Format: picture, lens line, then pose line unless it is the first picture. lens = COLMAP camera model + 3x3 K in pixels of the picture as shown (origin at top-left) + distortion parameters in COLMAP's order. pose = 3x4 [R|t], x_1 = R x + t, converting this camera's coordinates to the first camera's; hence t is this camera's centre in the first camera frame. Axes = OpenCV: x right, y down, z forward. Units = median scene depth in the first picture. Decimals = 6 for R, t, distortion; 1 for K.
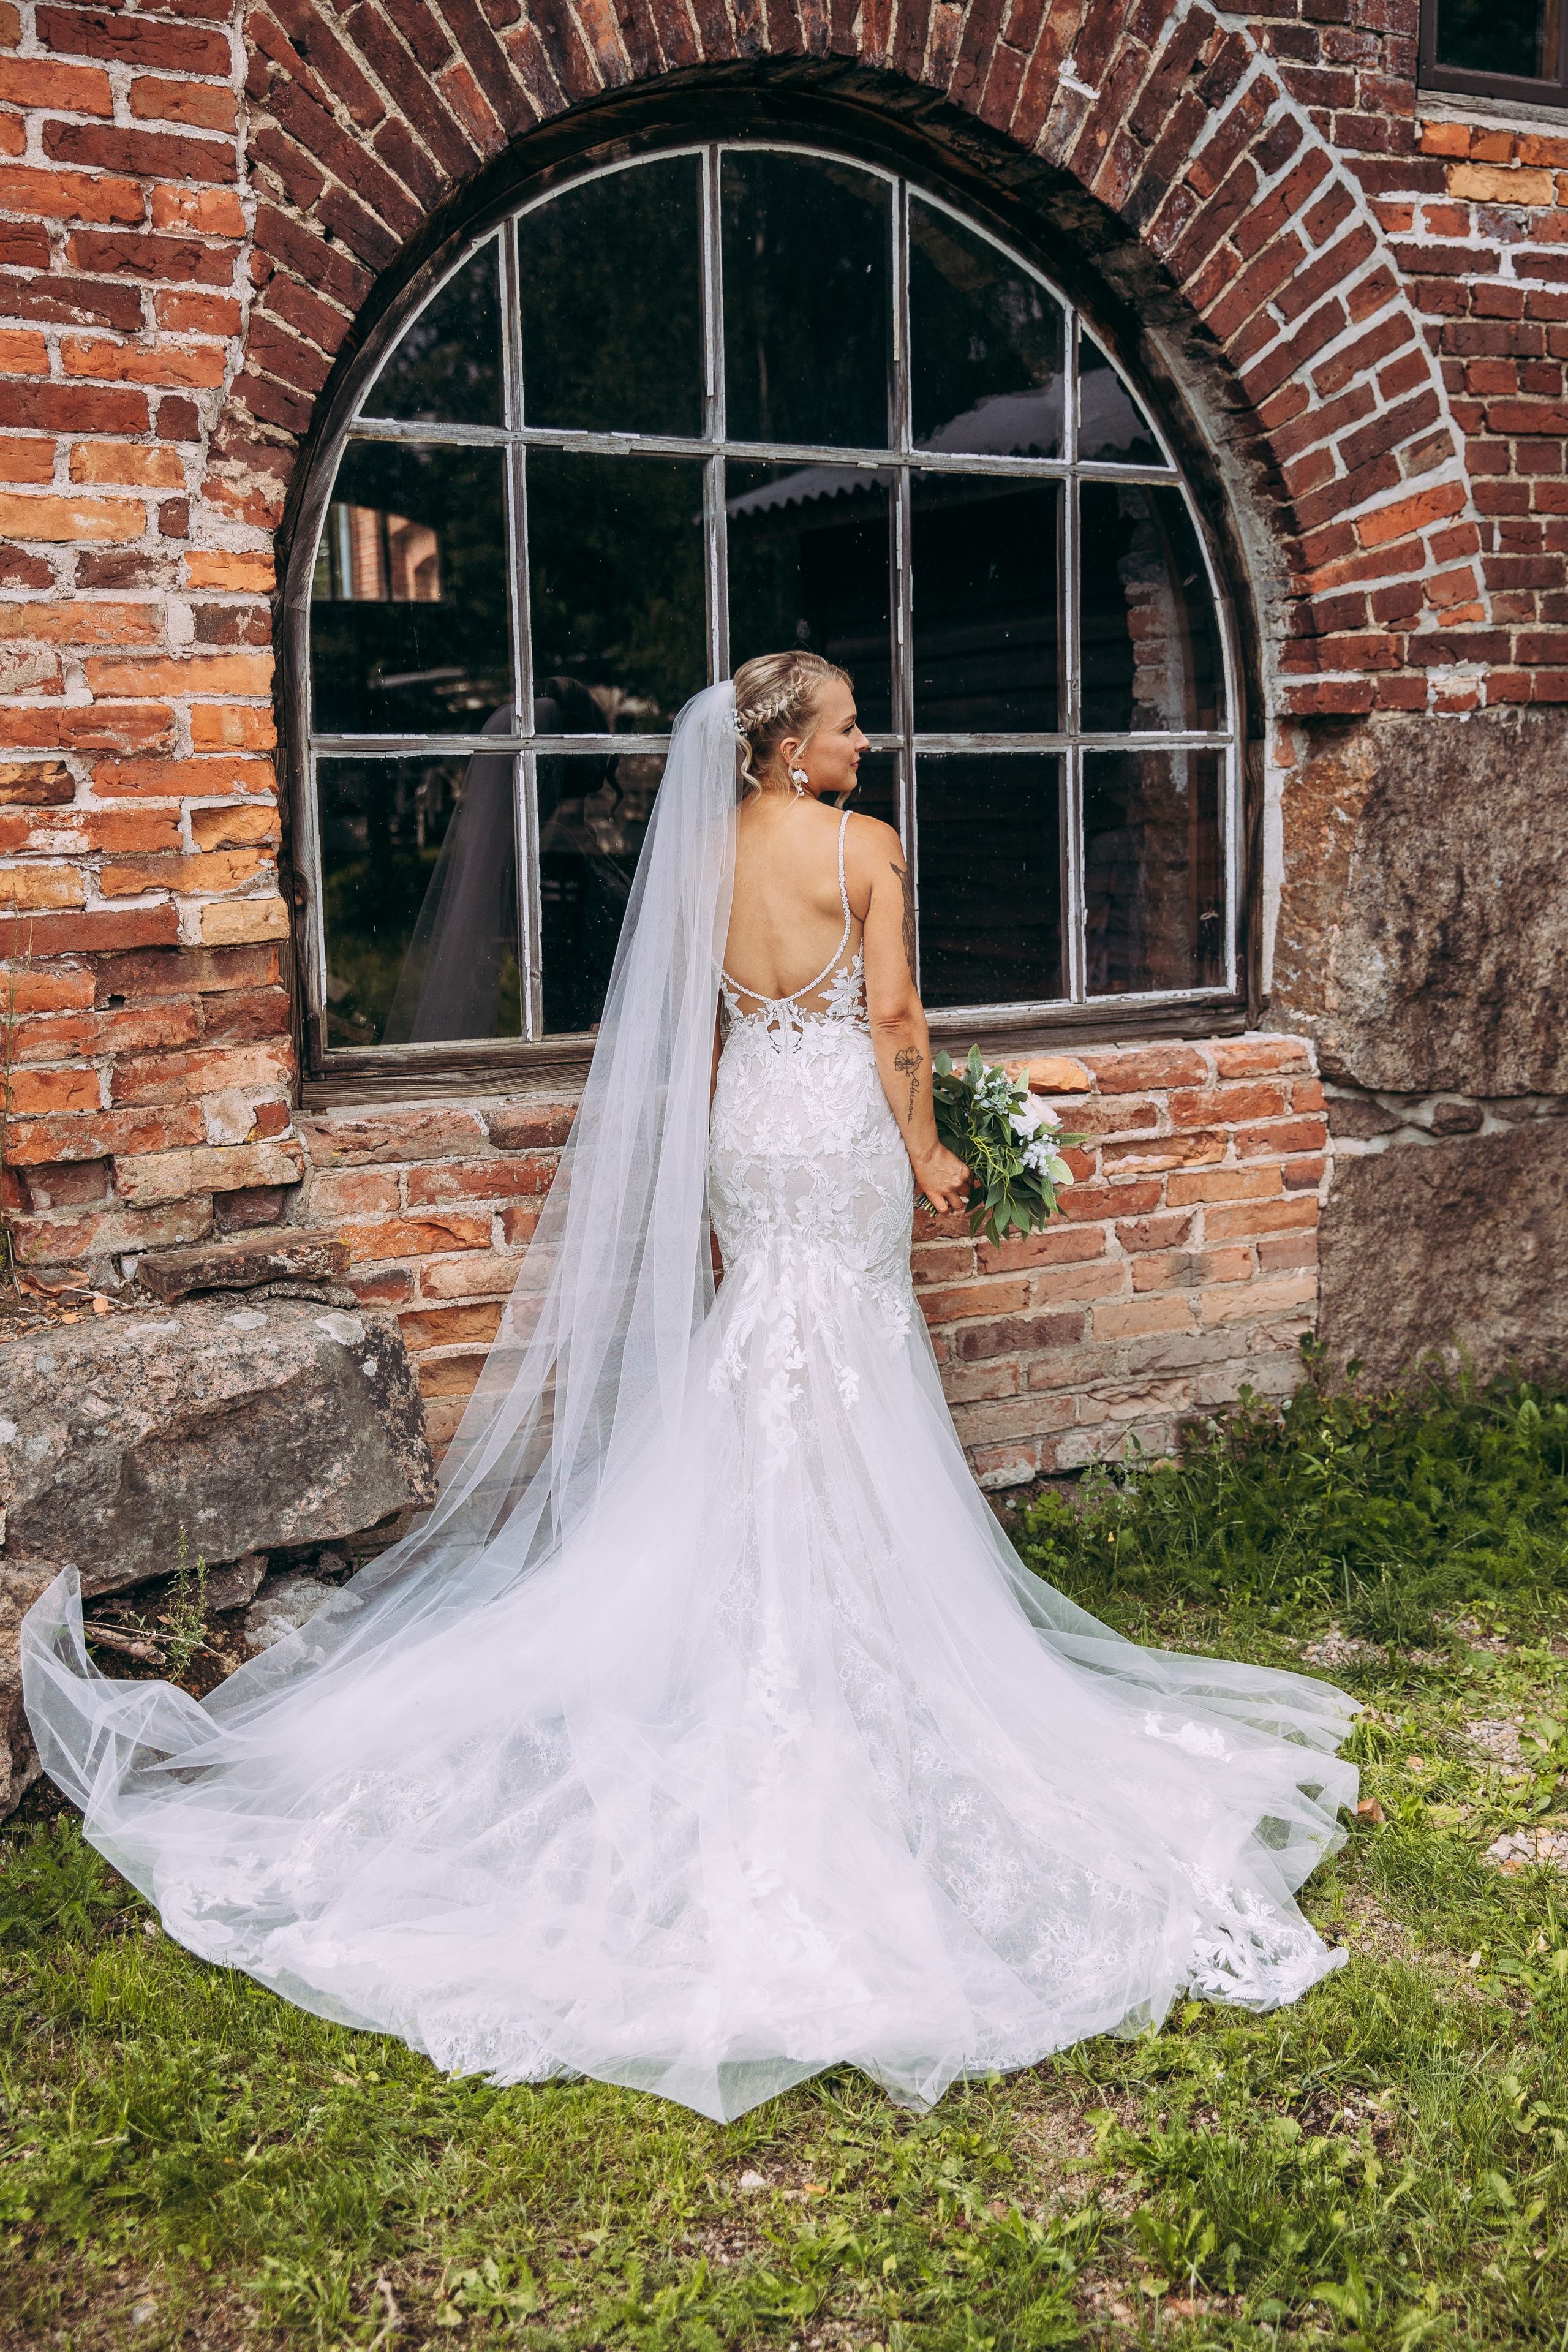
lens RADIAL K [[2659.2, 0, 786.5], [0, 2659.2, 1156.8], [0, 0, 1]] dist [0.060801, 0.000000]
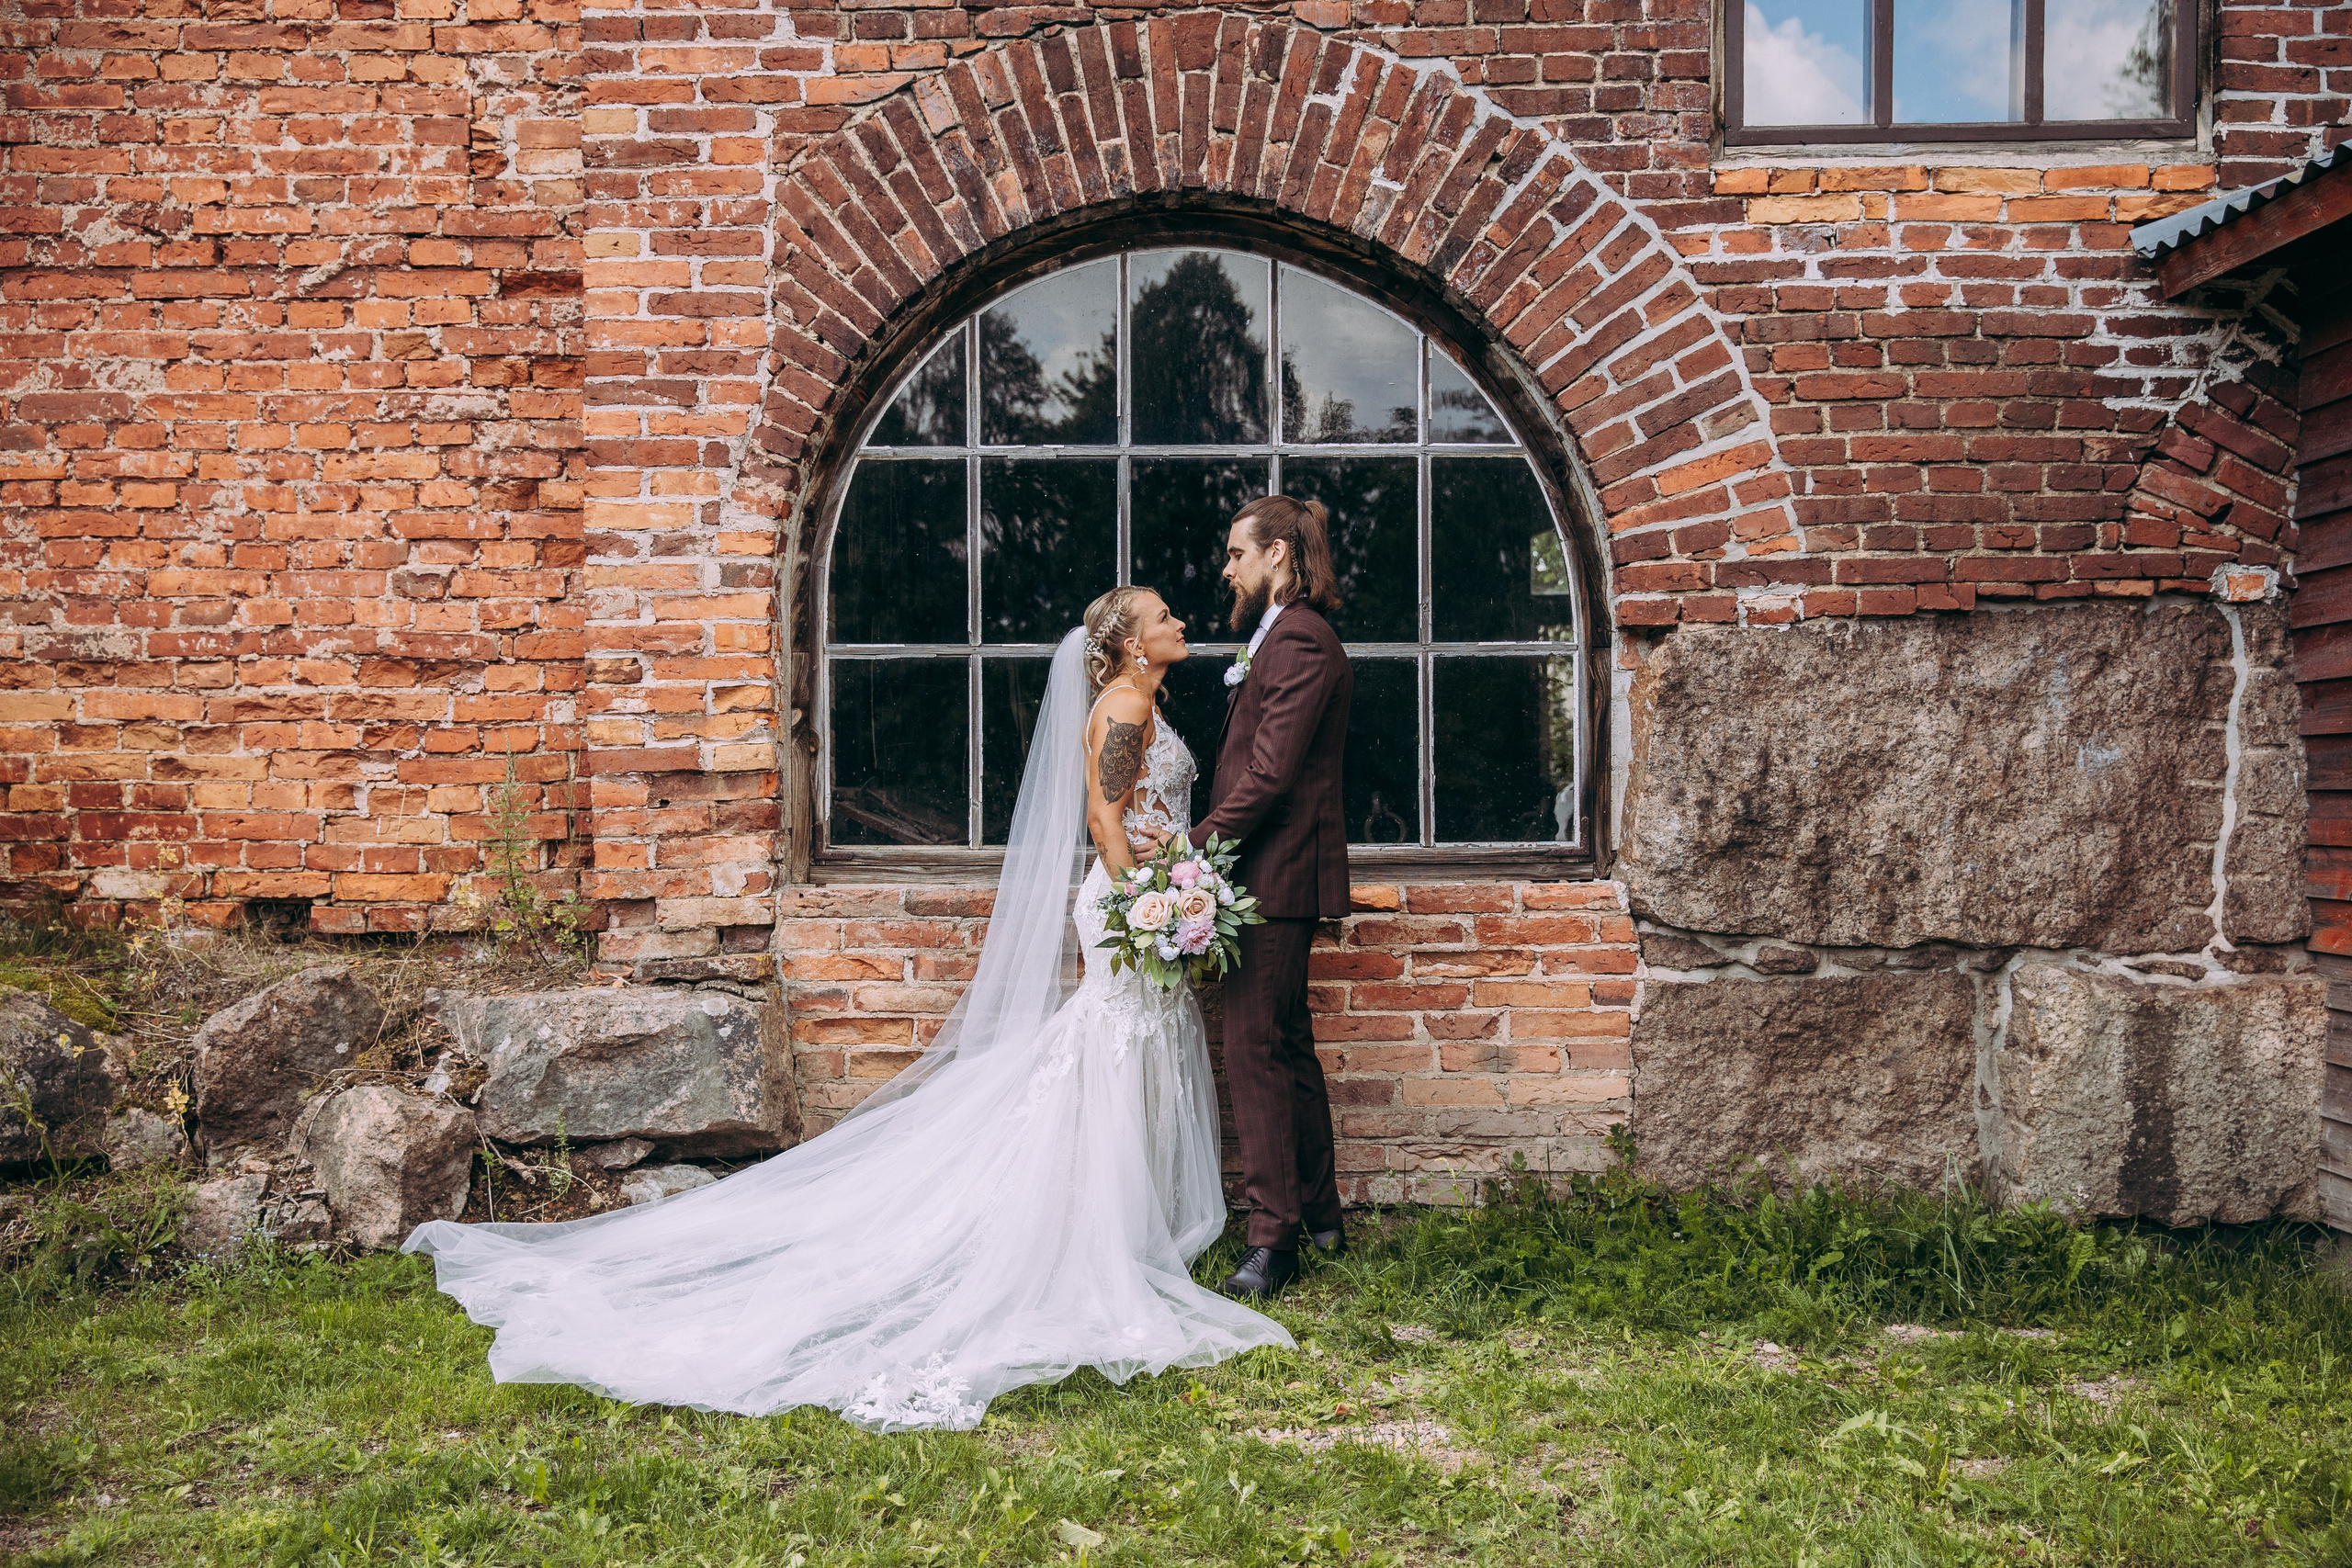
lens RADIAL K [[2425.6, 0, 1174.1], [0, 2425.6, 793.5], [0, 0, 1]] dist [0.022576, 0.000000]
pose [[0.845394, 0.012789, -0.533991, 0.695329], [-0.084735, 0.990265, -0.110432, 0.063304], [0.527380, 0.138606, 0.838247, -0.070167]]
